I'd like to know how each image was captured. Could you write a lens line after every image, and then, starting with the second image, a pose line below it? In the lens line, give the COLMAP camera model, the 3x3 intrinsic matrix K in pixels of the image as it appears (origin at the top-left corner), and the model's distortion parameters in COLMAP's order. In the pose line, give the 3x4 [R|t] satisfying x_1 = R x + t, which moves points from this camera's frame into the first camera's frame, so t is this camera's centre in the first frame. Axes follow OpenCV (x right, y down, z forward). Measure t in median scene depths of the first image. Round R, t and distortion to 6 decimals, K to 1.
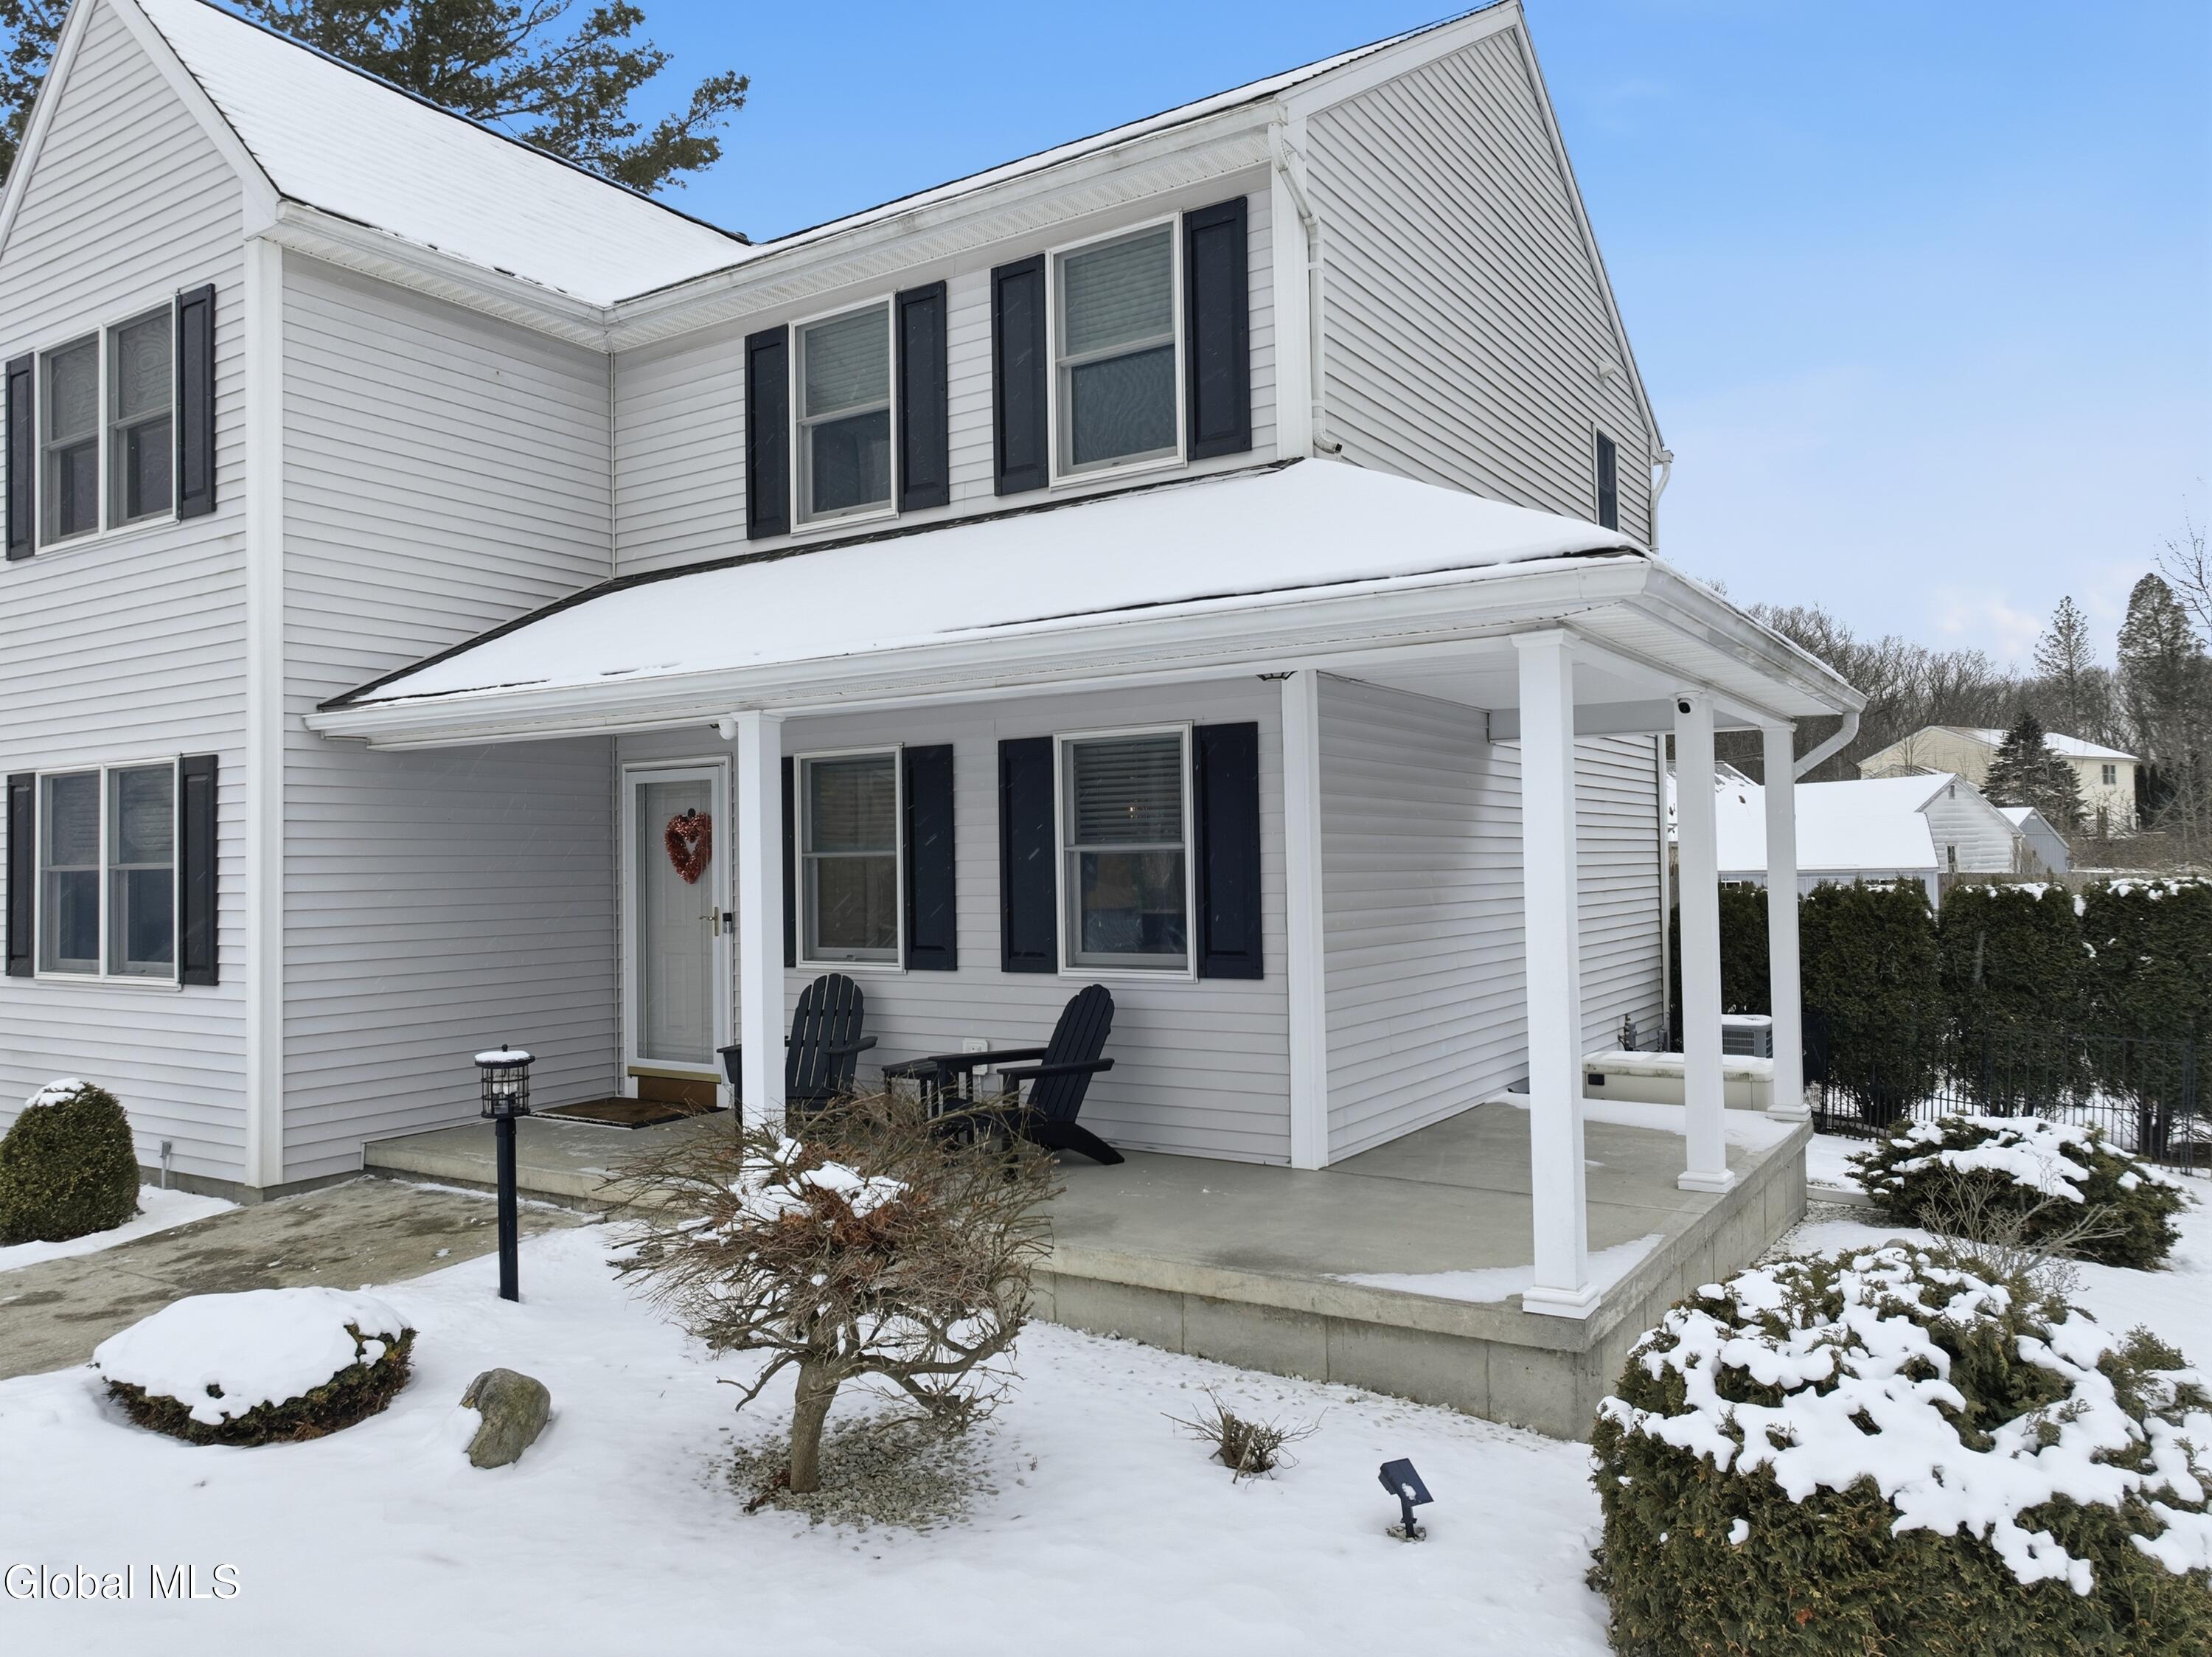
lens RADIAL K [[1557.9, 0, 1094.4], [0, 1557.9, 821.4], [0, 0, 1]] dist [-0.000656, 0.013949]
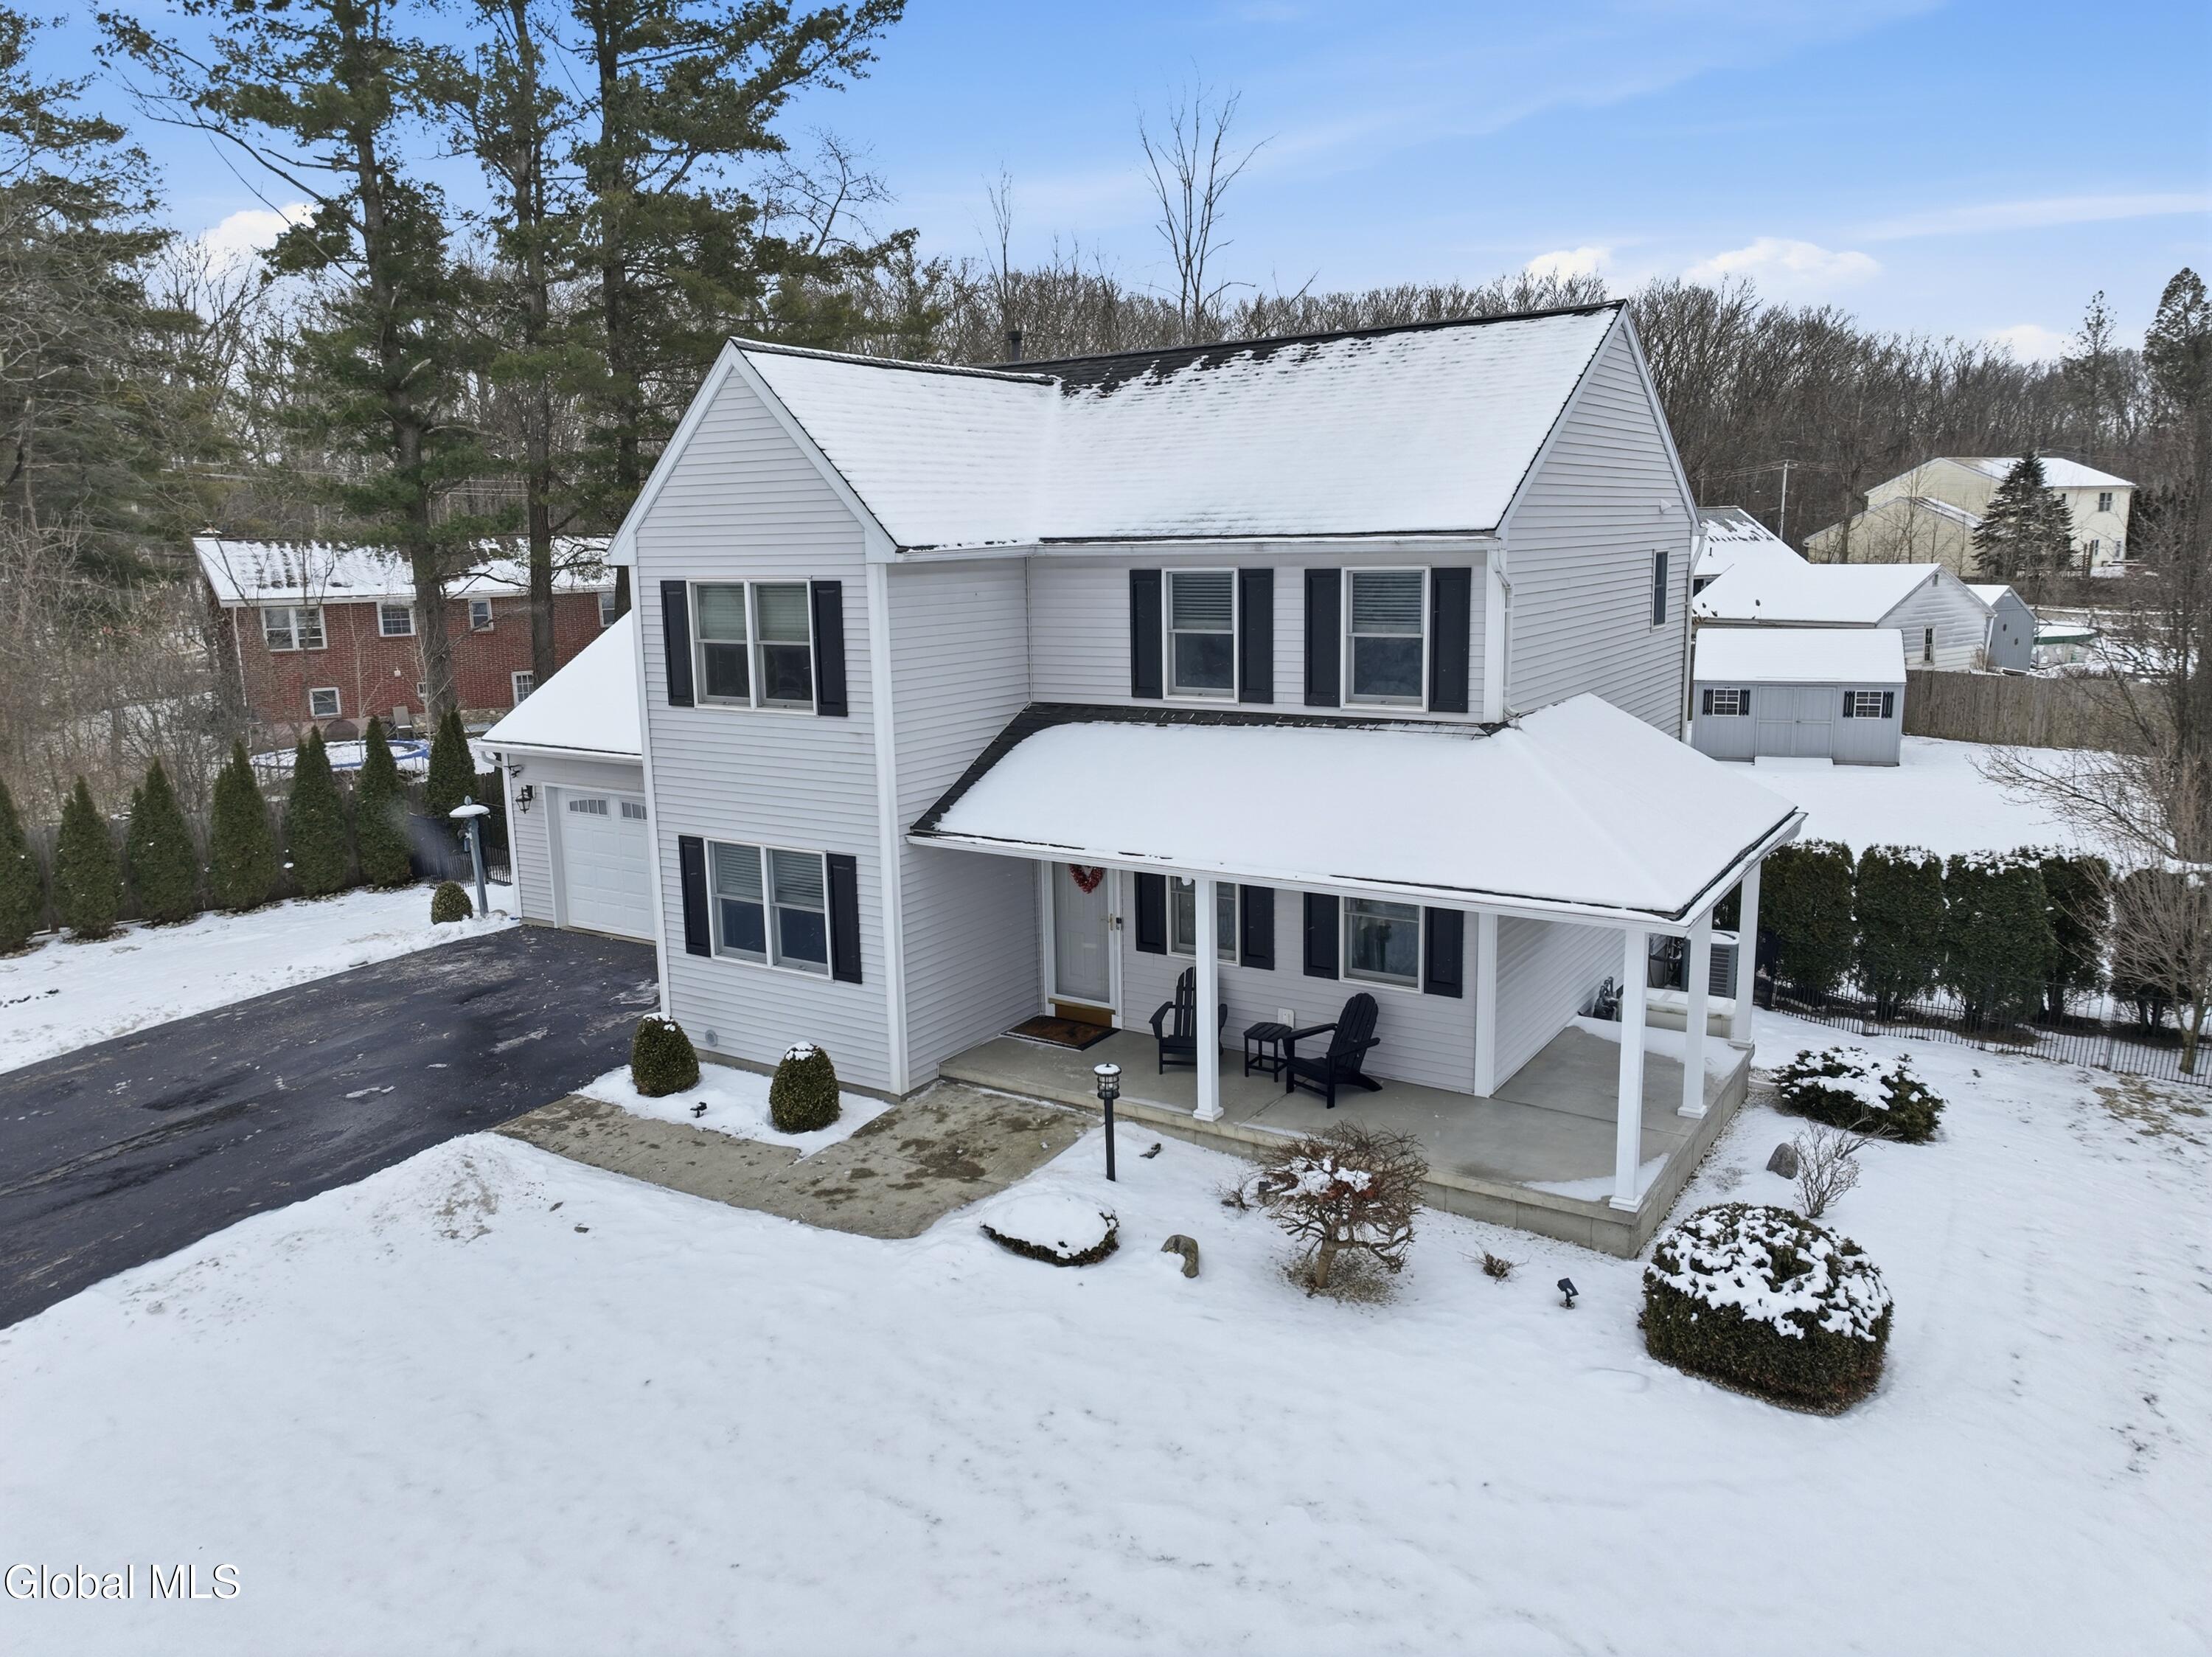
lens RADIAL K [[1557.9, 0, 1094.4], [0, 1557.9, 821.4], [0, 0, 1]] dist [-0.000656, 0.013949]
pose [[0.999987, -0.005087, -0.000234, -0.296145], [0.005023, 0.977577, 0.210520, -0.448496], [-0.000842, -0.210518, 0.977590, -0.696932]]
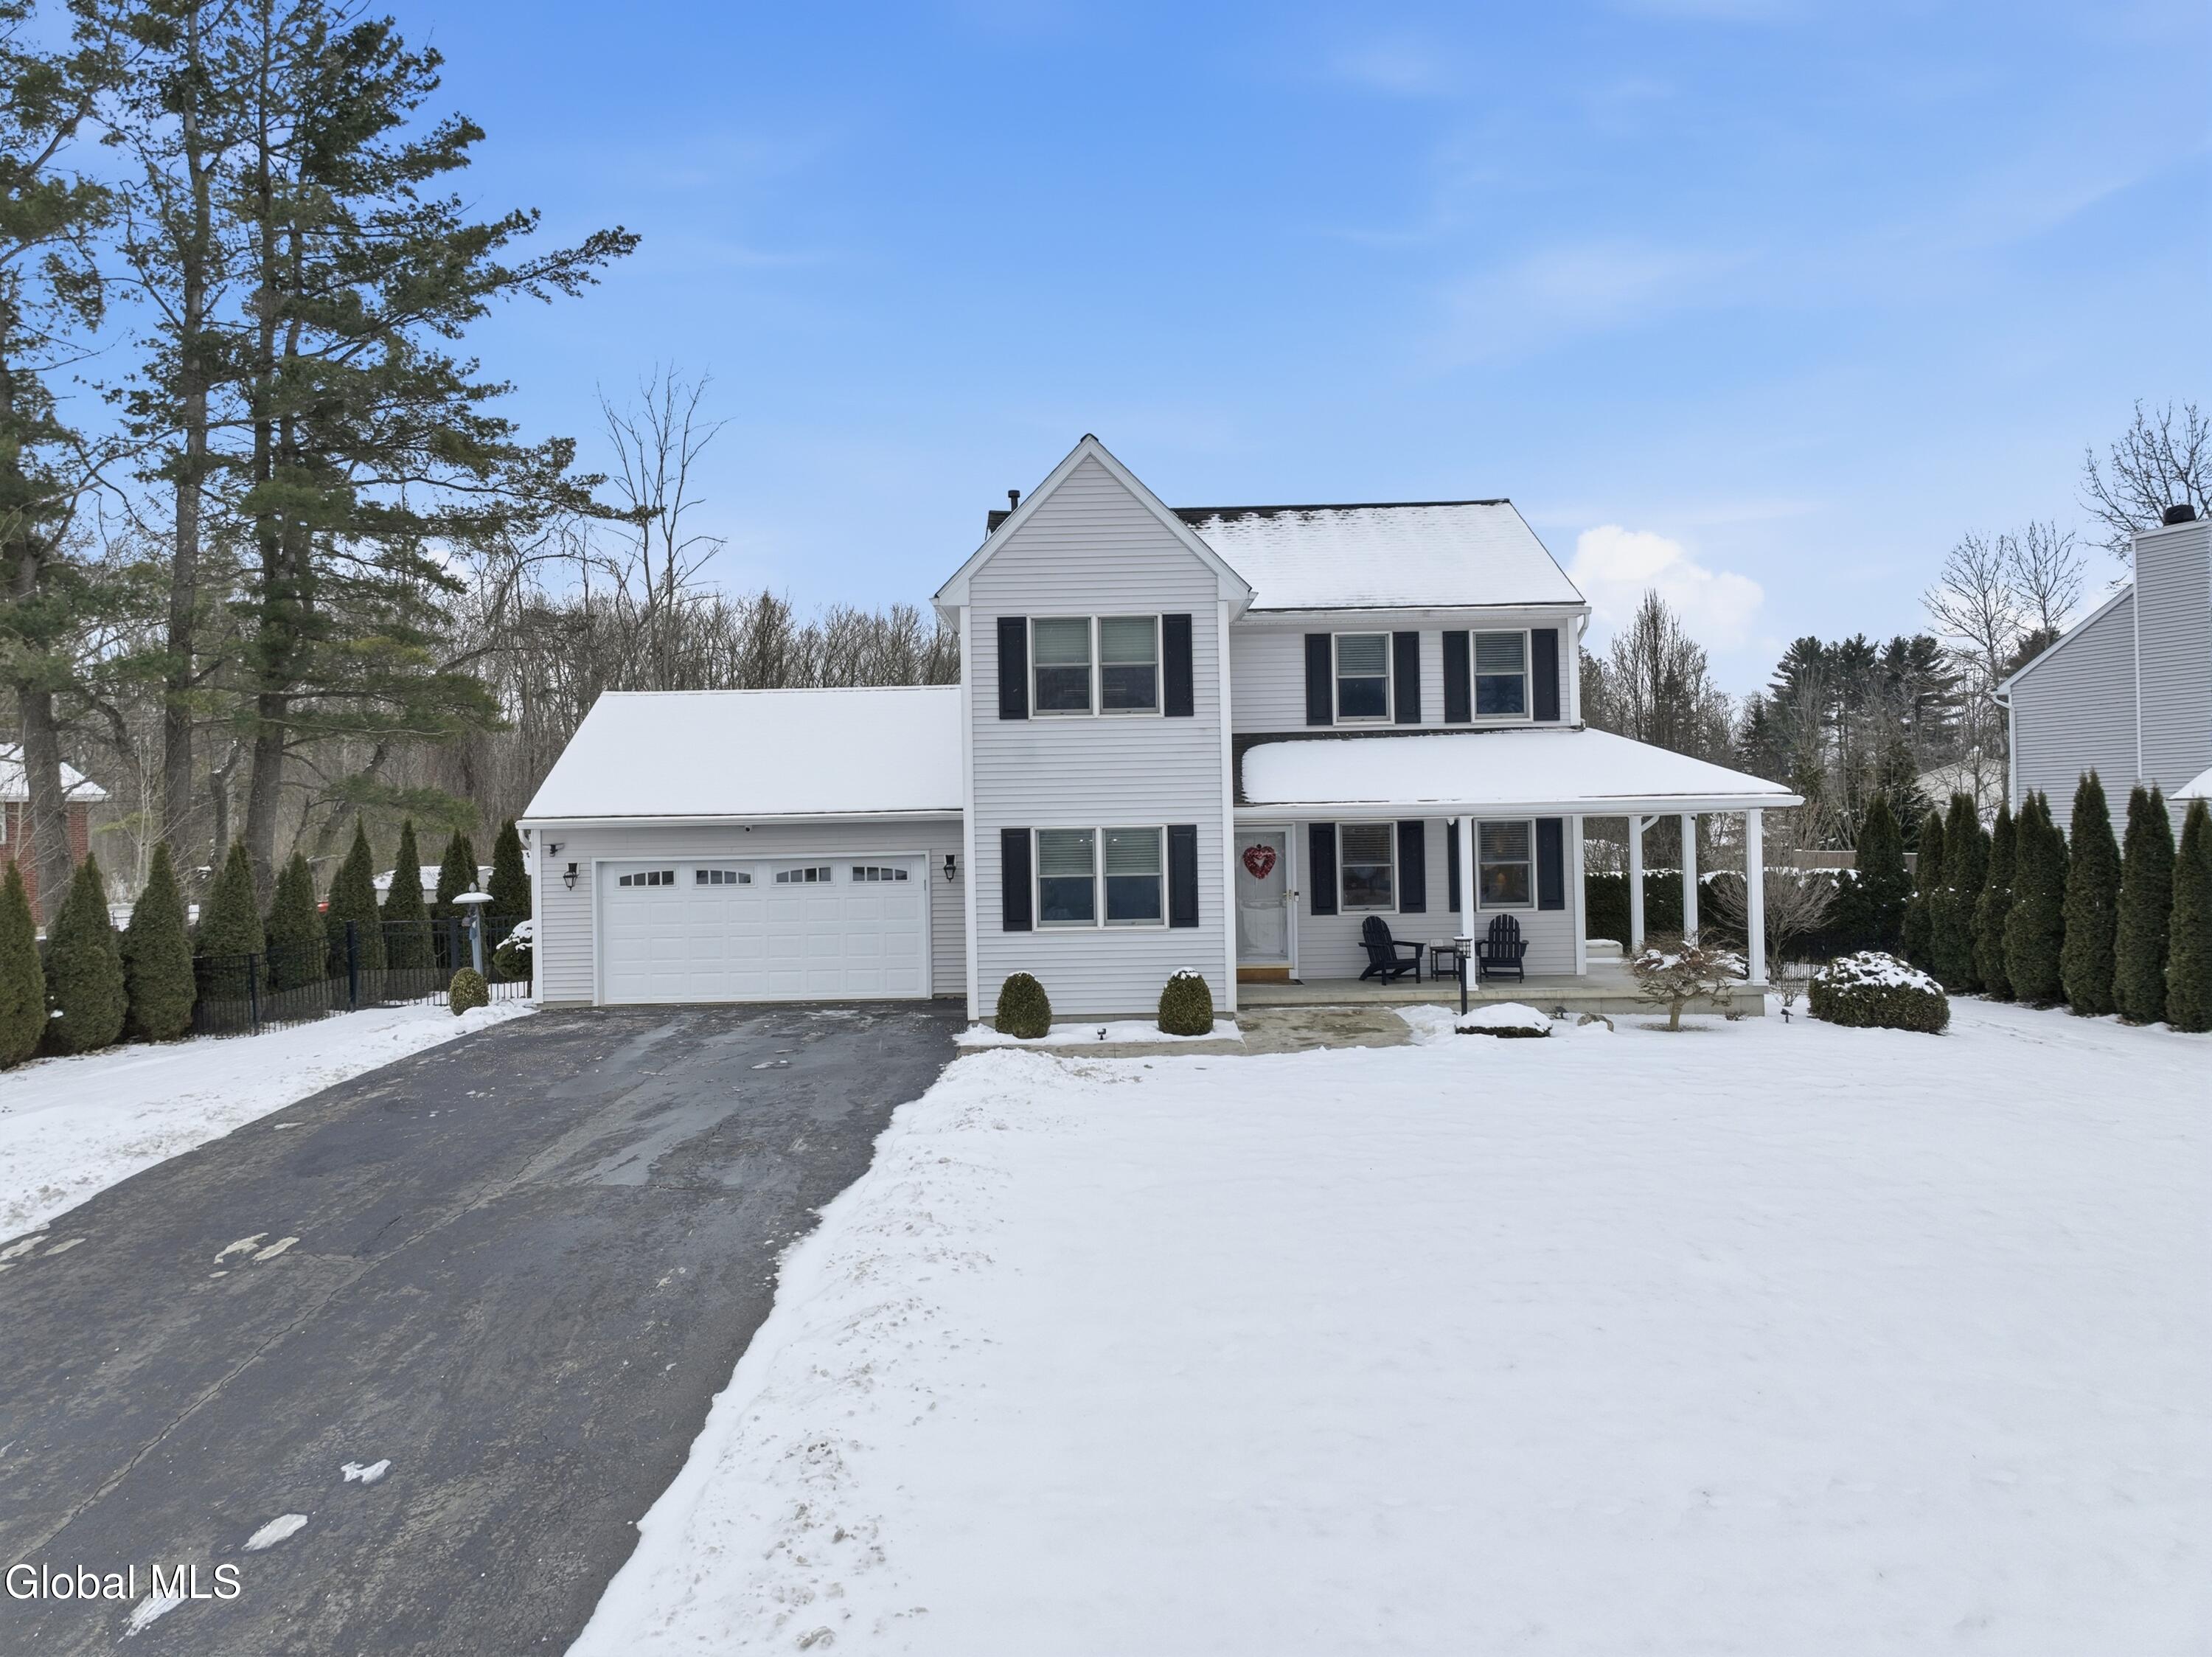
lens RADIAL K [[1557.9, 0, 1094.4], [0, 1557.9, 821.4], [0, 0, 1]] dist [-0.000656, 0.013949]
pose [[0.841662, 0.006740, 0.539963, -1.911728], [-0.010039, 0.999945, 0.003167, -0.052687], [-0.539912, -0.008086, 0.841683, -0.816657]]
